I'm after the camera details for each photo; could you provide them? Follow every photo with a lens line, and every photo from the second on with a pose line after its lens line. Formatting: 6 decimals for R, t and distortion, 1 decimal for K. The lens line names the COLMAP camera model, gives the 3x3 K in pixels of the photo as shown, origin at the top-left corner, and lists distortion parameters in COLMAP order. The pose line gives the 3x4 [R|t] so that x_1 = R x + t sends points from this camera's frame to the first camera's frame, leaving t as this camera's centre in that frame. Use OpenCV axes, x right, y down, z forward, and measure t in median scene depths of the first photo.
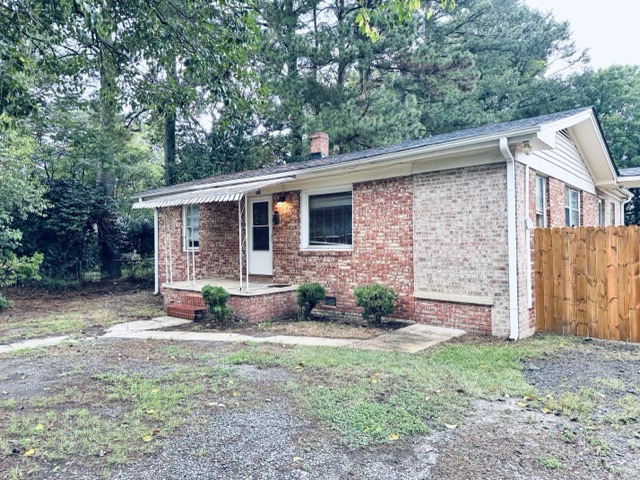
lens RADIAL K [[453.7, 0, 316.9], [0, 453.7, 242.2], [0, 0, 1]] dist [0.114828, -0.157858]
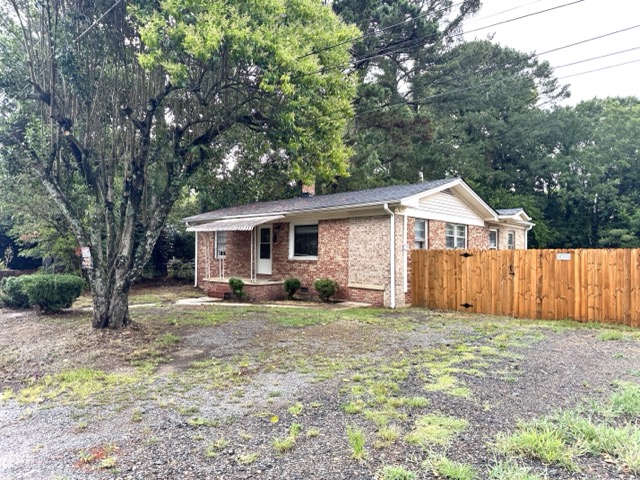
lens RADIAL K [[453.7, 0, 316.9], [0, 453.7, 242.2], [0, 0, 1]] dist [0.114828, -0.157858]
pose [[0.999237, 0.018673, -0.034306, 0.130454], [-0.019436, 0.999568, -0.022040, -0.009677], [0.033880, 0.022690, 0.999168, -0.678611]]
